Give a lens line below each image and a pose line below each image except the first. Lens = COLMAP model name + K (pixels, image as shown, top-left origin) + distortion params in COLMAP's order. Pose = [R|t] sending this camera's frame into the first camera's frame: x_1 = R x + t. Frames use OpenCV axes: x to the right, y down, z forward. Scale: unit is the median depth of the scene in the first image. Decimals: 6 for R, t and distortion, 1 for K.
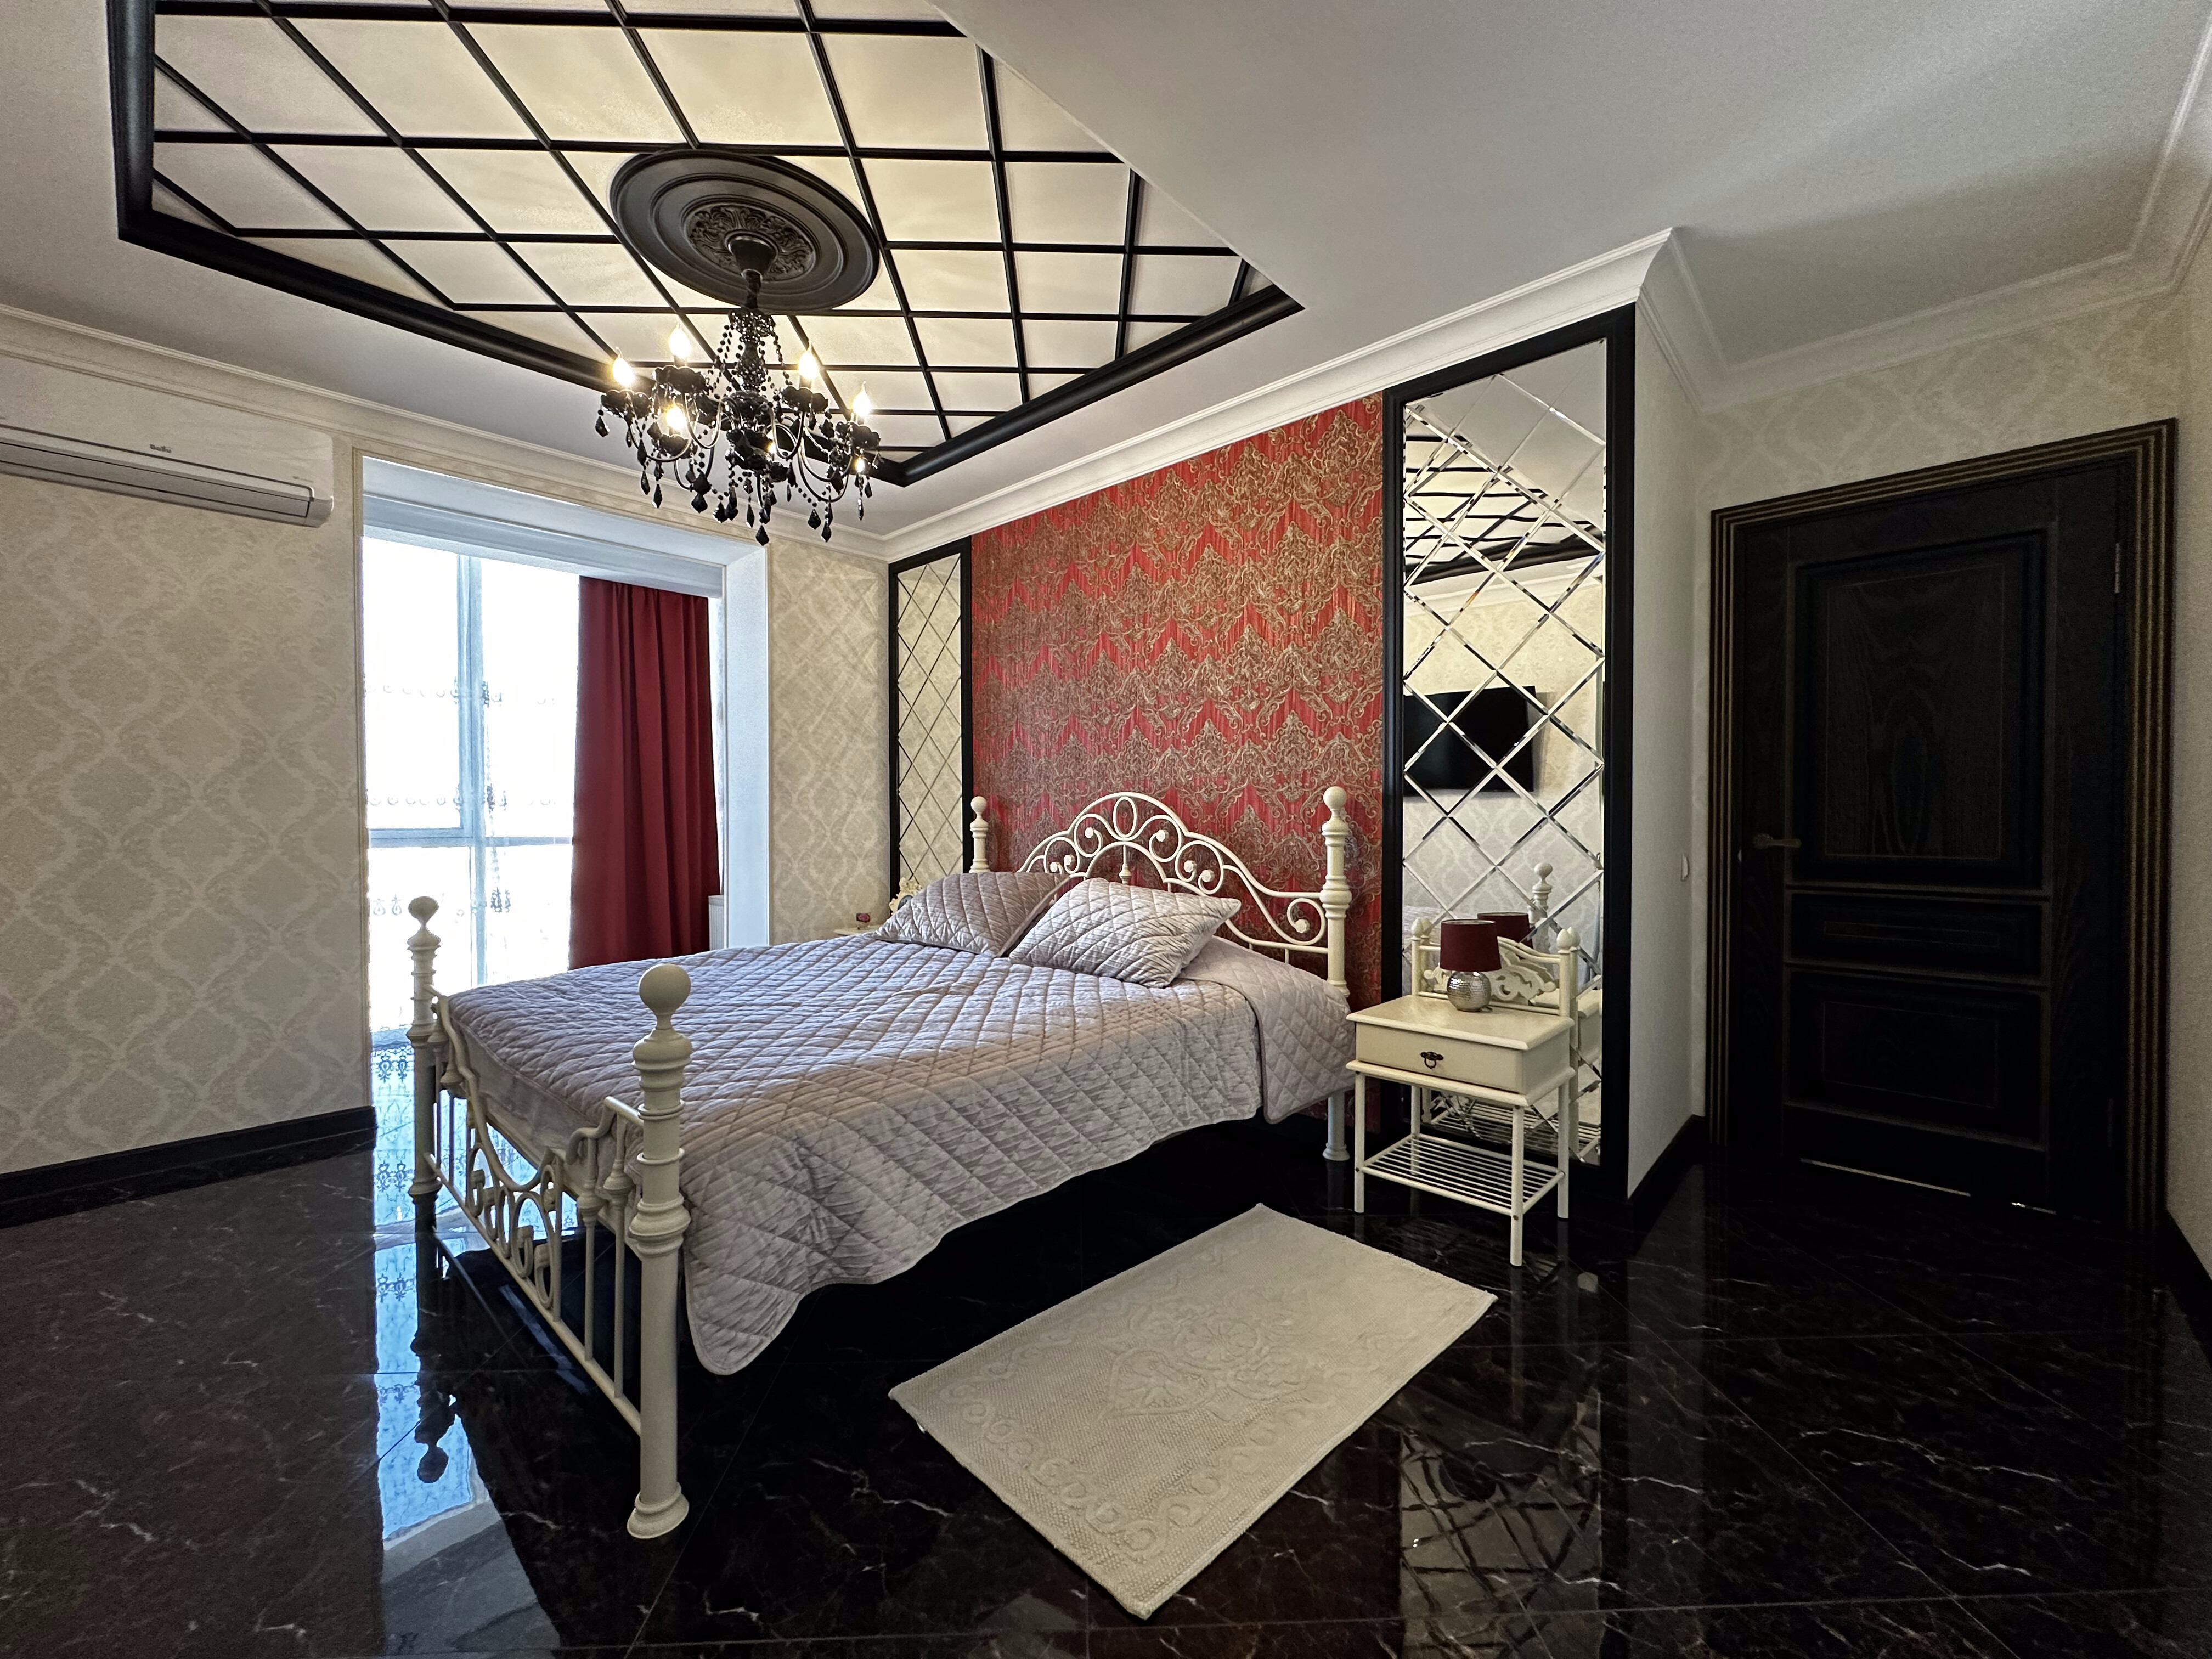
lens RADIAL K [[883.2, 0, 1105.5], [0, 883.2, 825.9], [0, 0, 1]] dist [0.001351, -0.000206]
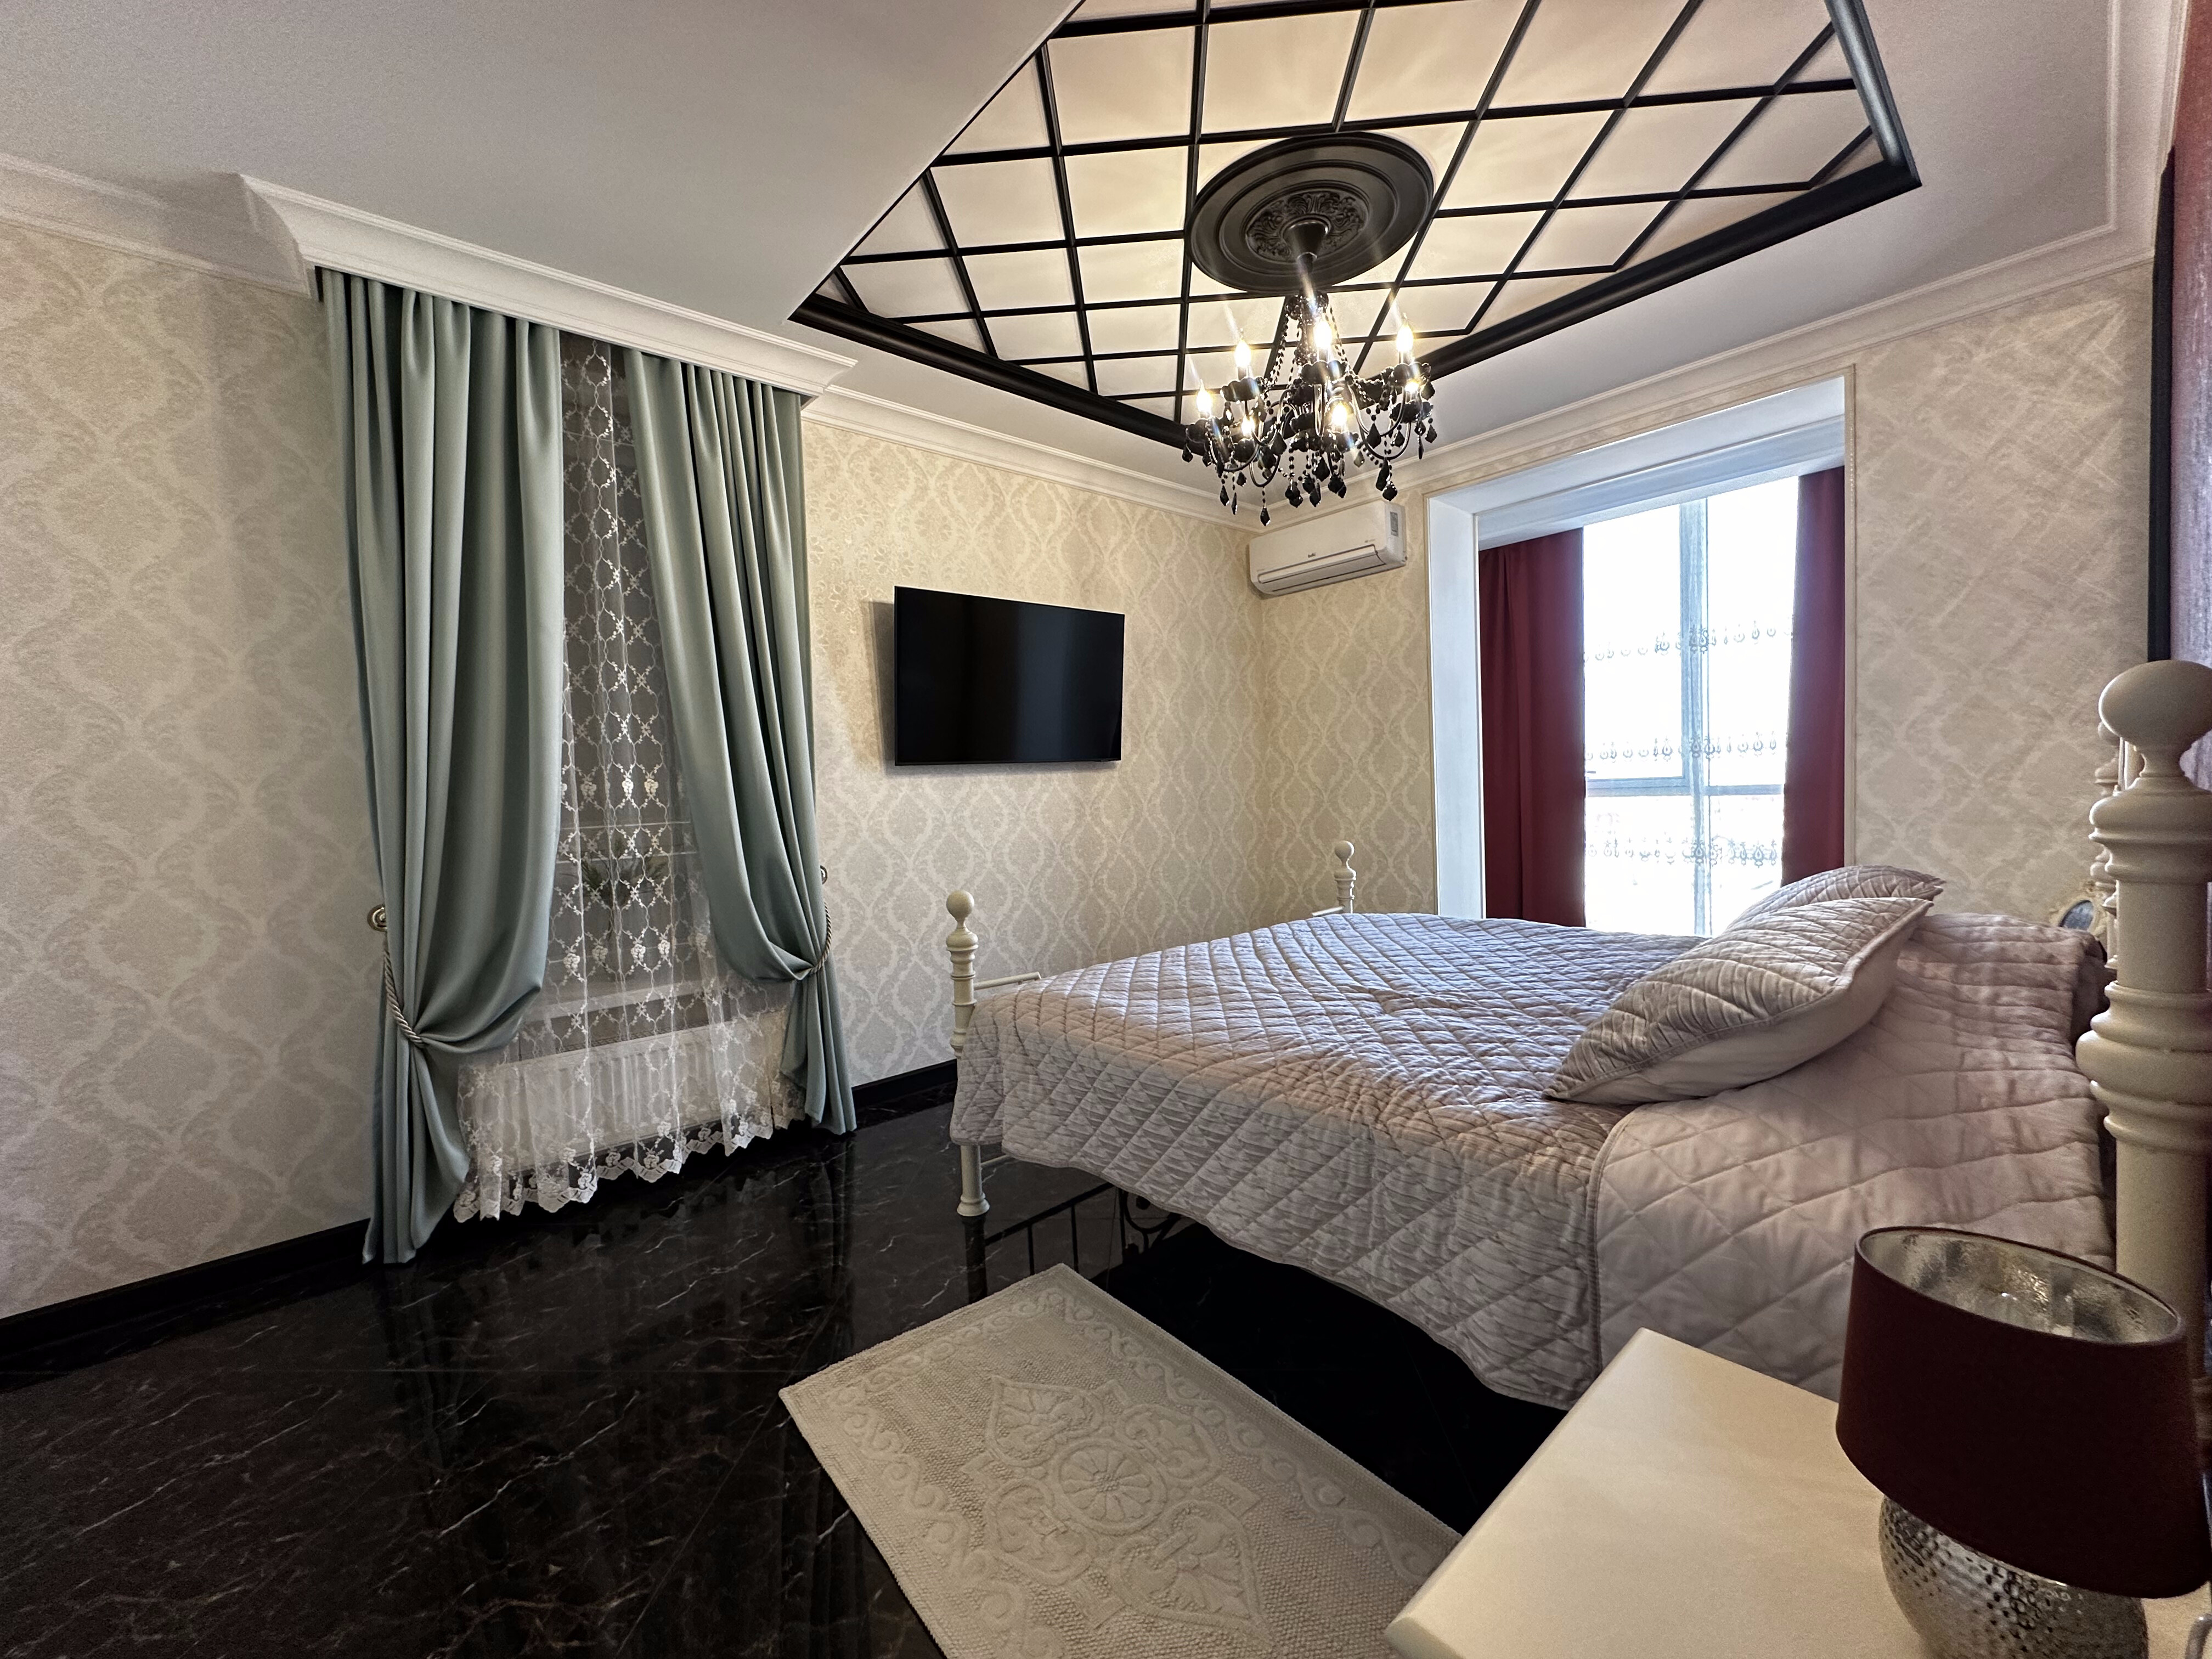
lens RADIAL K [[883.2, 0, 1103.0], [0, 883.2, 827.0], [0, 0, 1]] dist [0.001351, -0.000206]
pose [[-0.091743, 0.052162, -0.994416, 0.439569], [0.032414, 0.998254, 0.049373, -0.015018], [0.995255, -0.027703, -0.093273, 0.548699]]
